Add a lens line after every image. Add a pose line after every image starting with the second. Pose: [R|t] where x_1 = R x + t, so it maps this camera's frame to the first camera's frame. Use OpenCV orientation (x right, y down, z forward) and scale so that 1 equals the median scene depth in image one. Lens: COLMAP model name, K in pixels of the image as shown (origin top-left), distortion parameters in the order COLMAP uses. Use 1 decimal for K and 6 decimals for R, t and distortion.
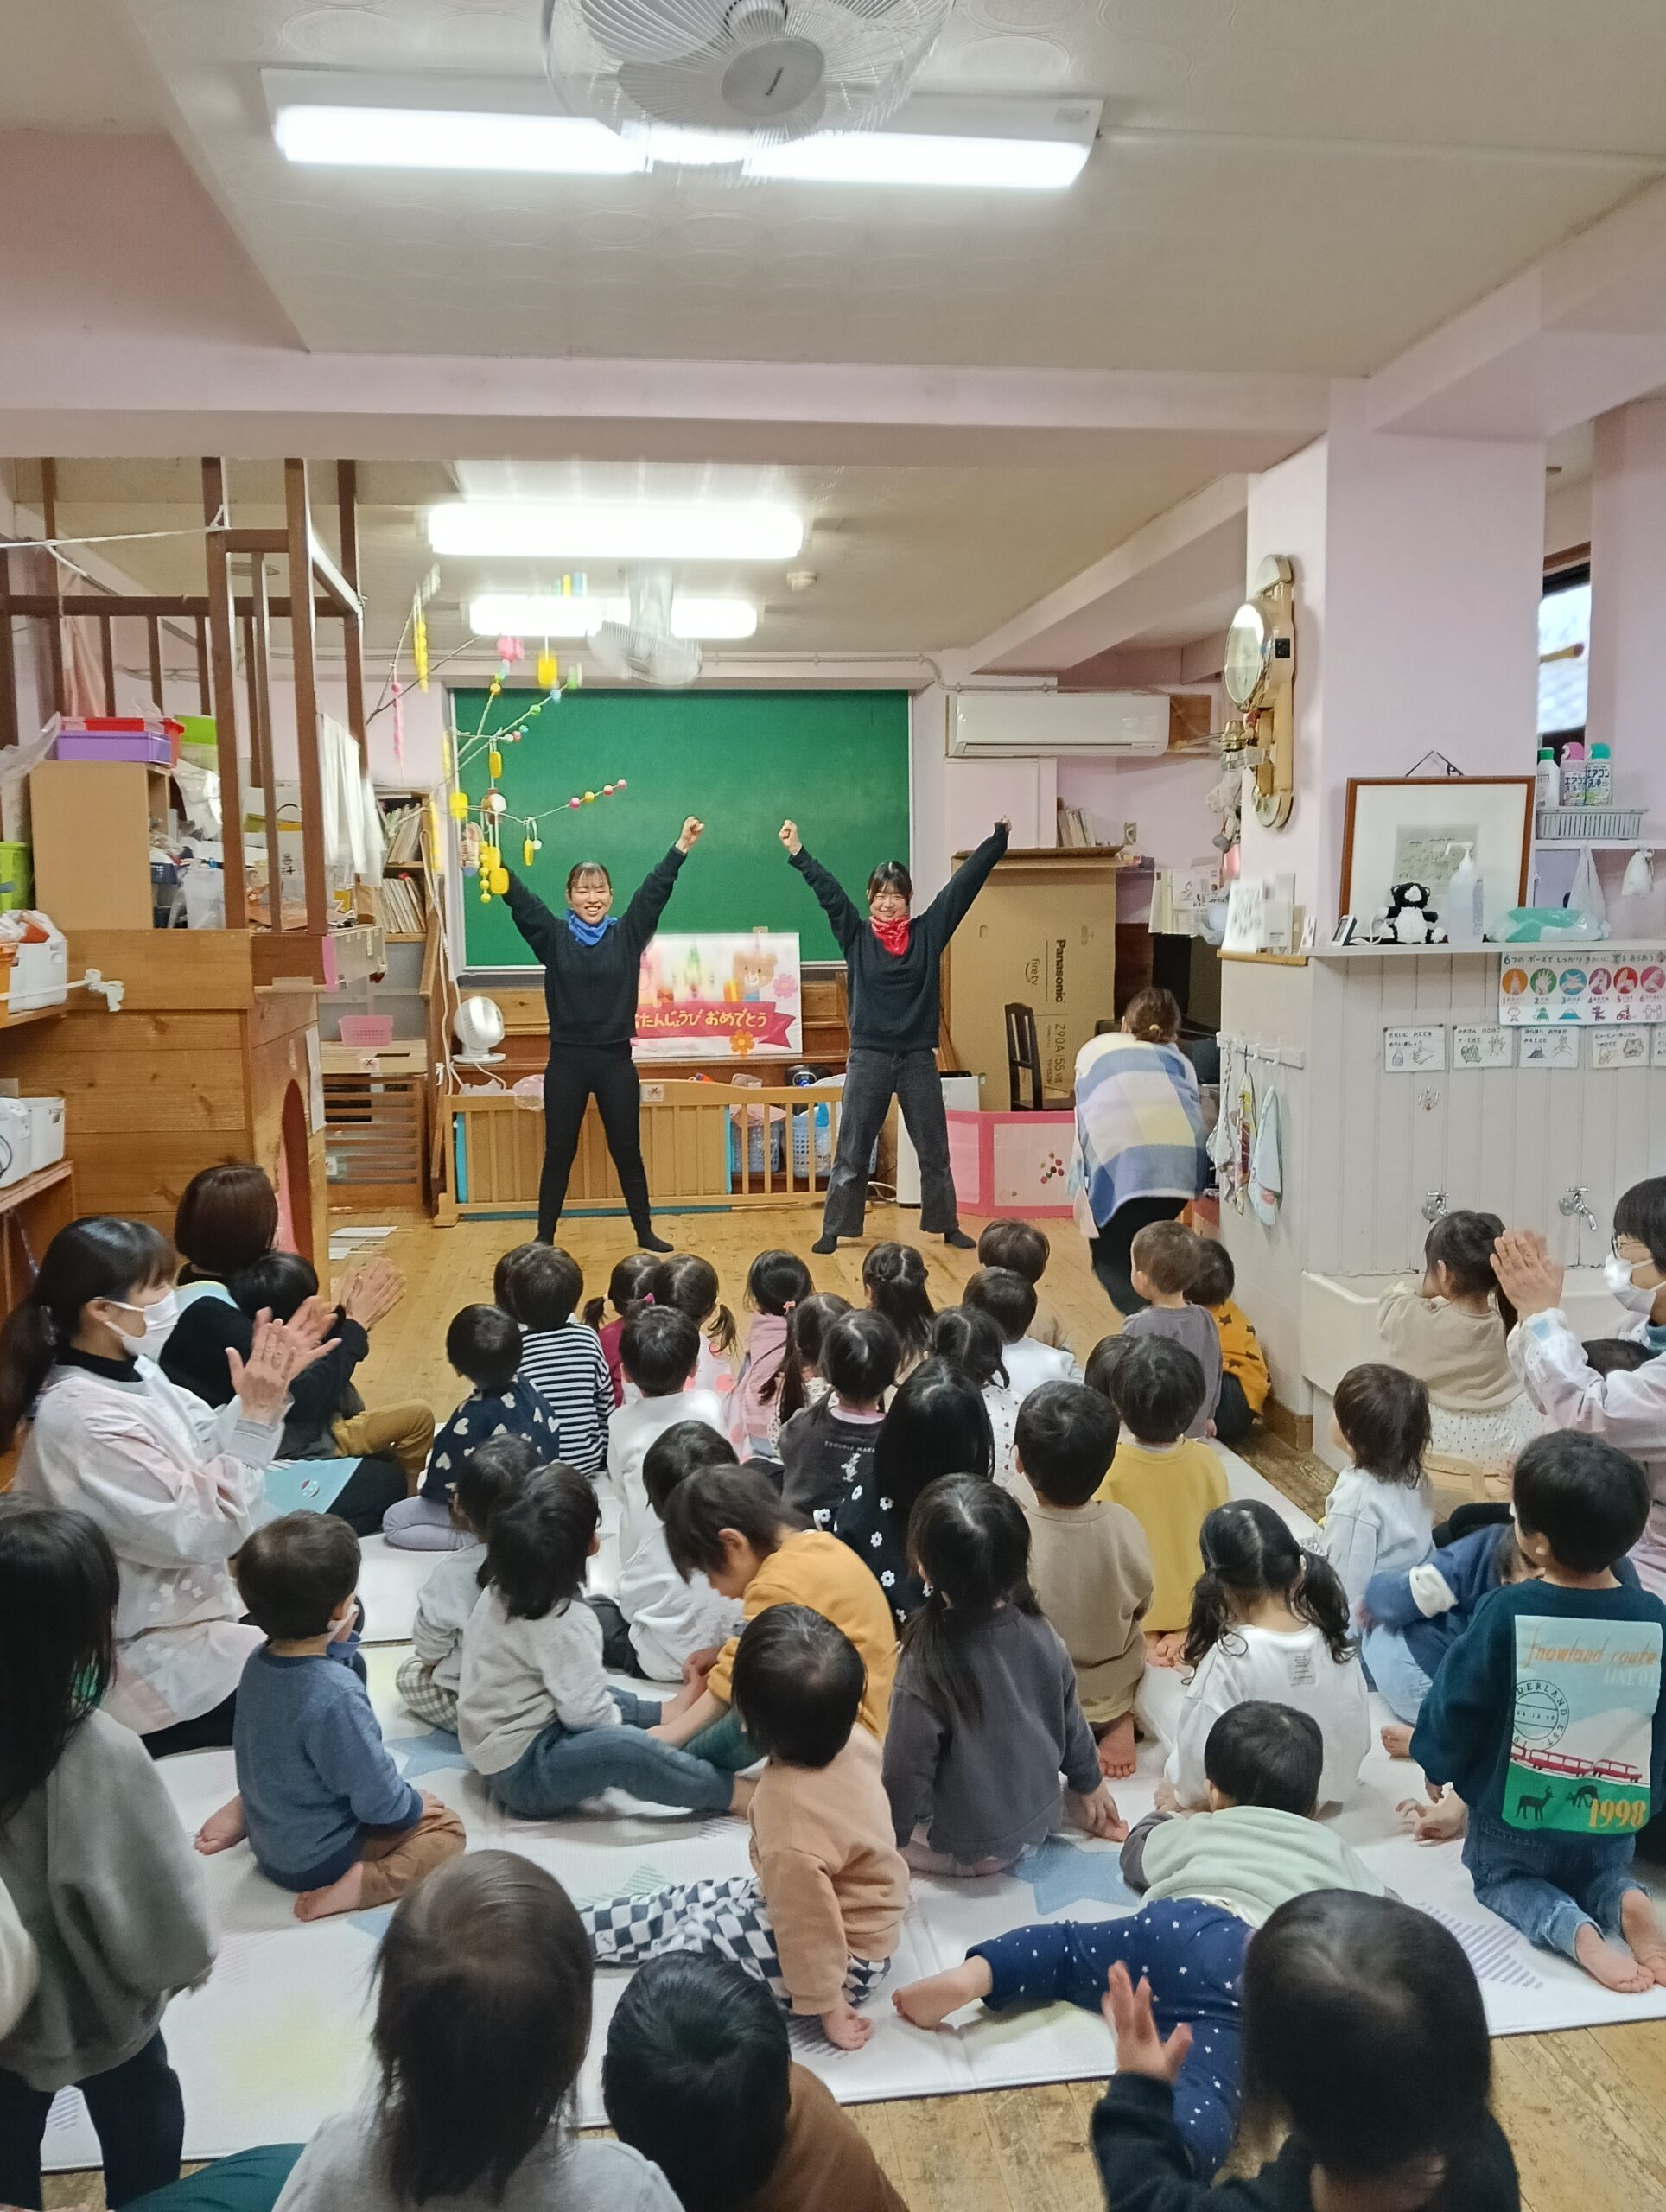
lens RADIAL K [[1836.7, 0, 832.3], [0, 1836.7, 1107.5], [0, 0, 1]] dist [-0.012109, -0.003839]
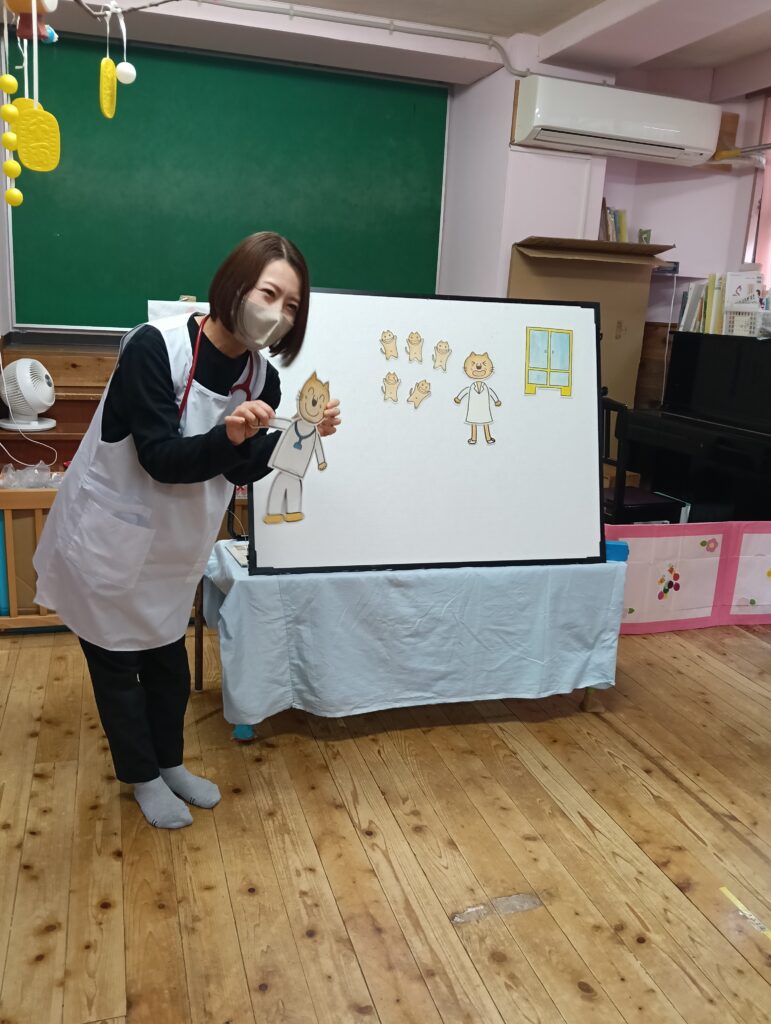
lens RADIAL K [[850.3, 0, 387.8], [0, 850.3, 512.7], [0, 0, 1]] dist [-0.012109, -0.003839]
pose [[0.980677, 0.019053, 0.194704, -0.093331], [-0.044413, 0.990943, 0.126729, -0.044632], [-0.190526, -0.132927, 0.972641, 0.527638]]
